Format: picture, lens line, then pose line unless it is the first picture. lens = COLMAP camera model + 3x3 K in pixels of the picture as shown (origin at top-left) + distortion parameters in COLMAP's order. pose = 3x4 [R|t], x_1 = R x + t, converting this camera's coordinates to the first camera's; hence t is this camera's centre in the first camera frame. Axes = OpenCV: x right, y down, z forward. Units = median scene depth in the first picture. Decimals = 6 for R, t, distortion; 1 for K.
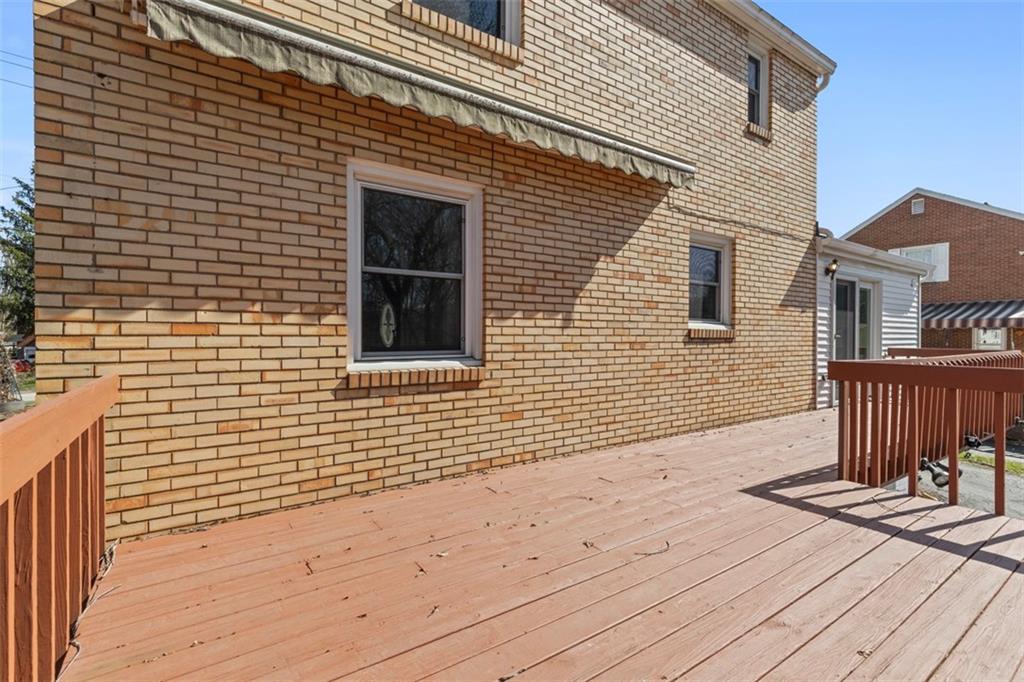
lens RADIAL K [[460.0, 0, 515.3], [0, 460.0, 339.7], [0, 0, 1]] dist [0.002204, -0.000236]
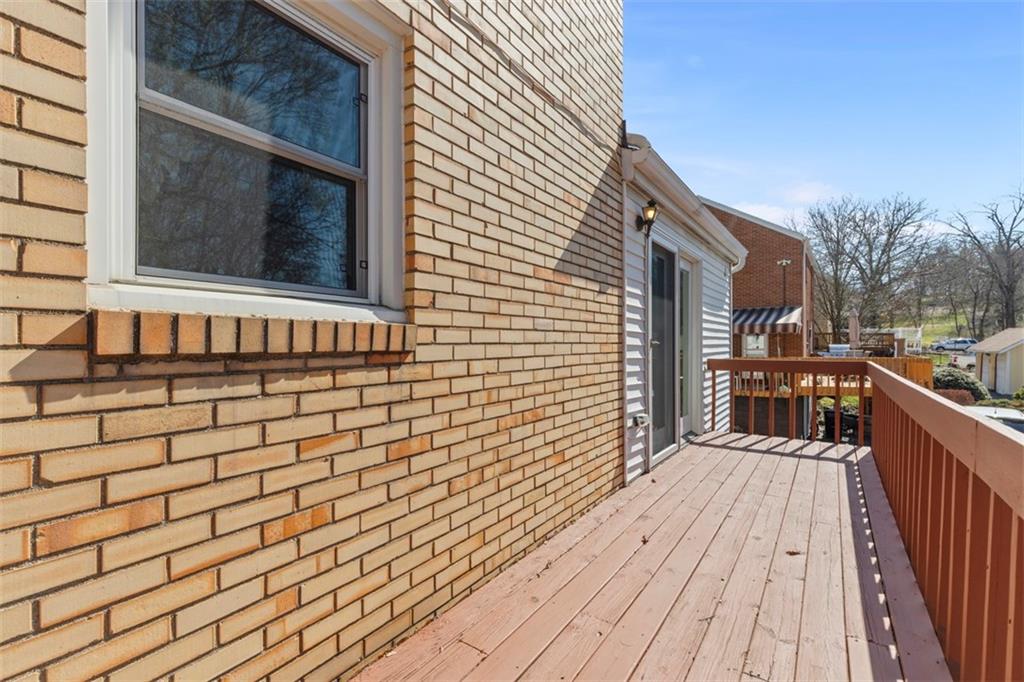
lens RADIAL K [[458.5, 0, 519.1], [0, 458.5, 343.1], [0, 0, 1]] dist [0.002960, -0.000003]
pose [[0.928647, -0.004554, 0.370936, 0.389107], [0.007190, 0.999958, -0.005725, -0.006011], [-0.370894, 0.007984, 0.928641, 0.623042]]
